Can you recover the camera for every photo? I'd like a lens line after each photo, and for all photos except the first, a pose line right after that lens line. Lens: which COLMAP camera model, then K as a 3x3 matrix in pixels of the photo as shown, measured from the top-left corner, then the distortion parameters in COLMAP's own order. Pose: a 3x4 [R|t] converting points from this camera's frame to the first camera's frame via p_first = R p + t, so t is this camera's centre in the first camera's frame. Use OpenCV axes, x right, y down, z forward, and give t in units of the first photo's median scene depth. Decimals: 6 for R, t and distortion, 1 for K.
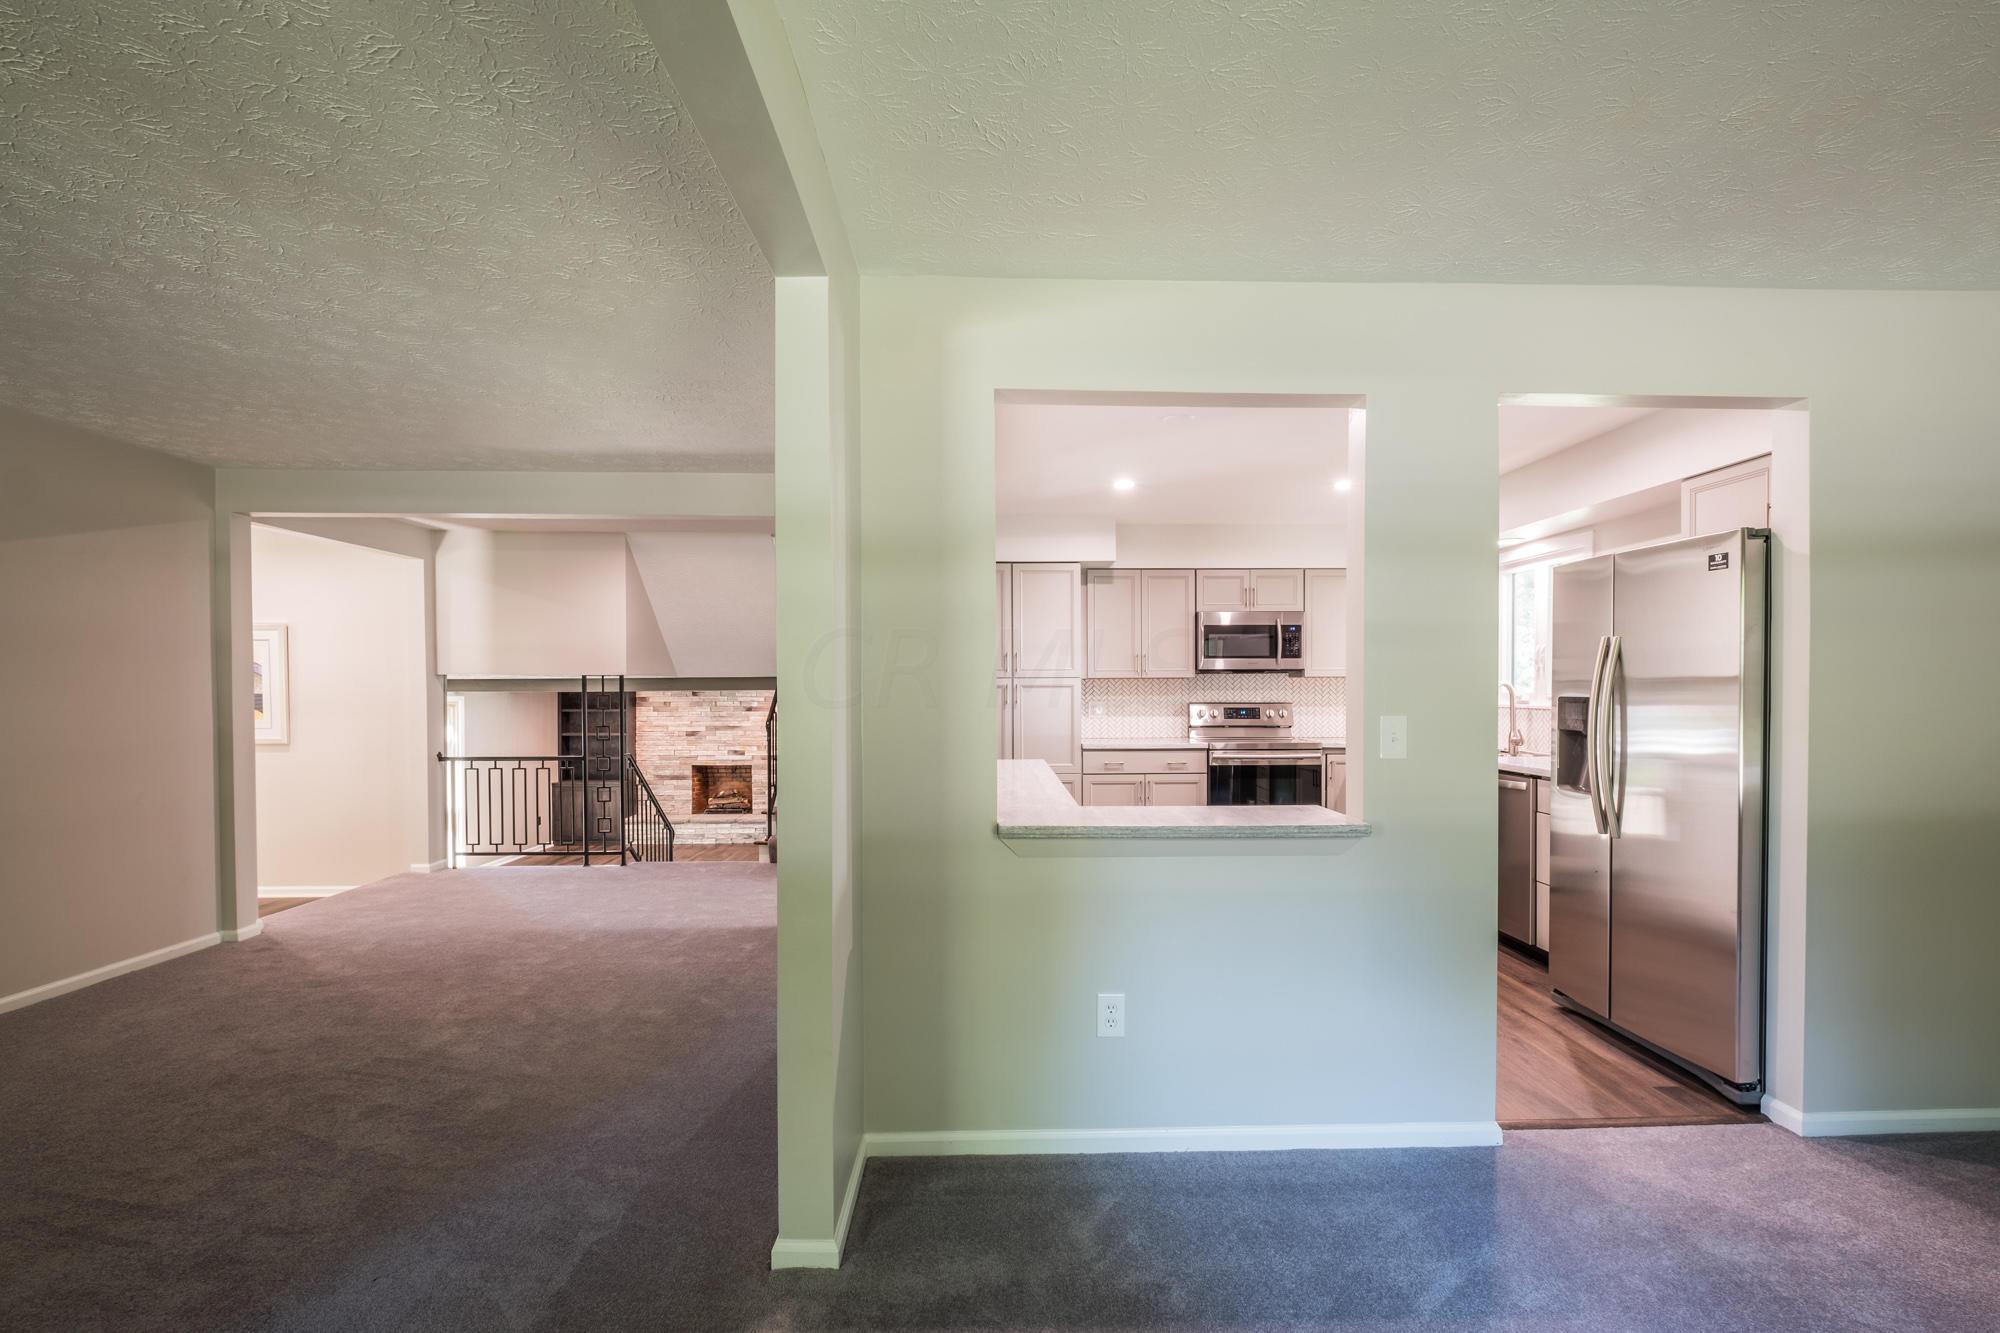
lens RADIAL K [[878.1, 0, 1018.7], [0, 878.1, 701.0], [0, 0, 1]] dist [-0.011168, -0.000767]
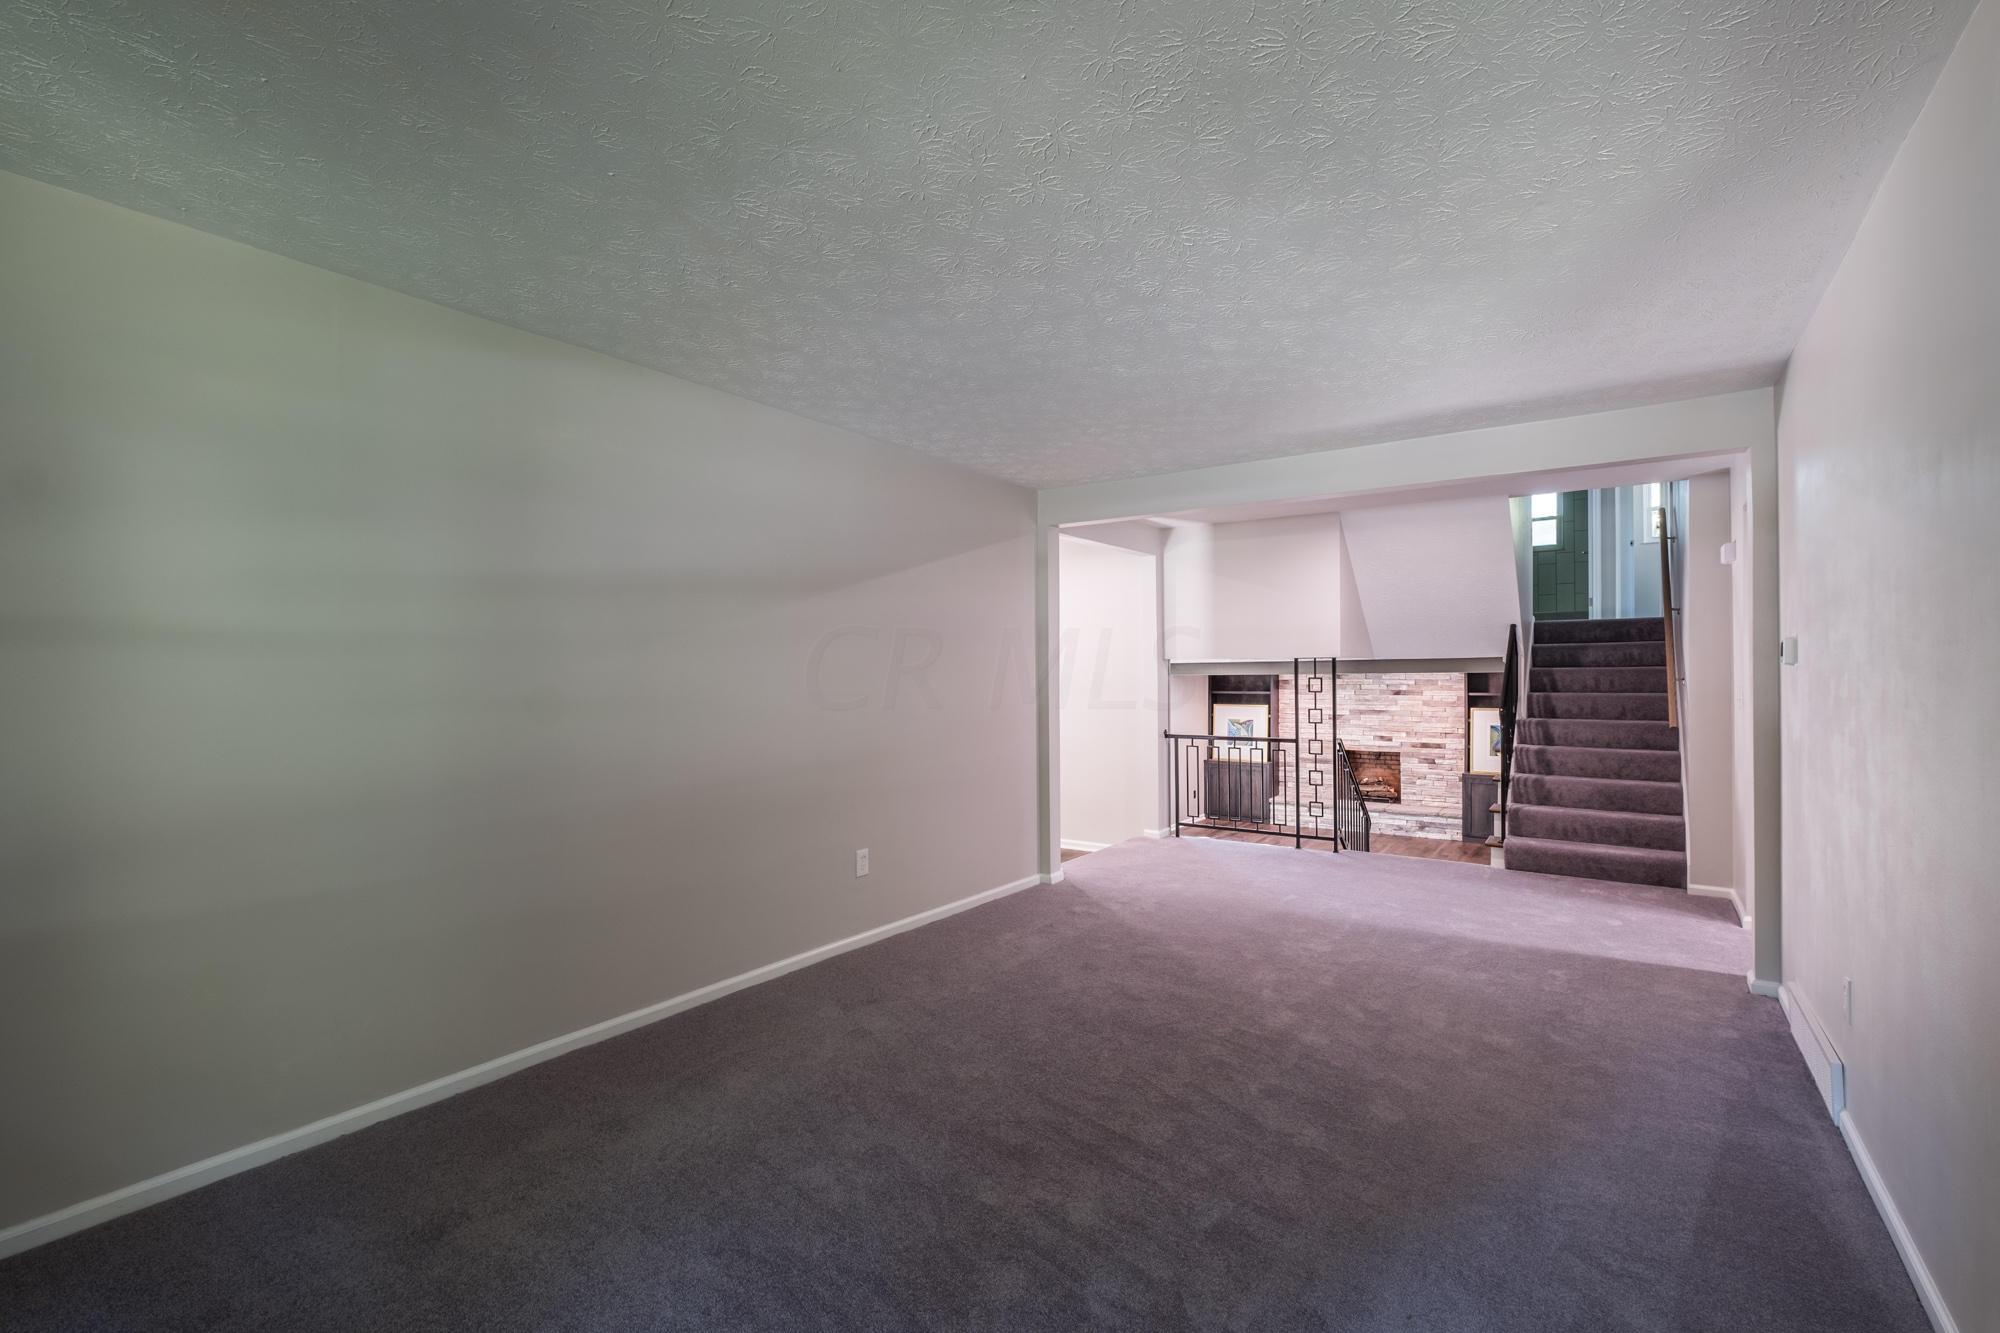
lens RADIAL K [[878.1, 0, 1015.5], [0, 878.1, 668.6], [0, 0, 1]] dist [-0.011168, -0.000767]
pose [[0.799514, -0.005541, -0.600622, -0.198885], [-0.004916, 0.999864, -0.015769, 0.000384], [0.600627, 0.015560, 0.799378, 0.003428]]
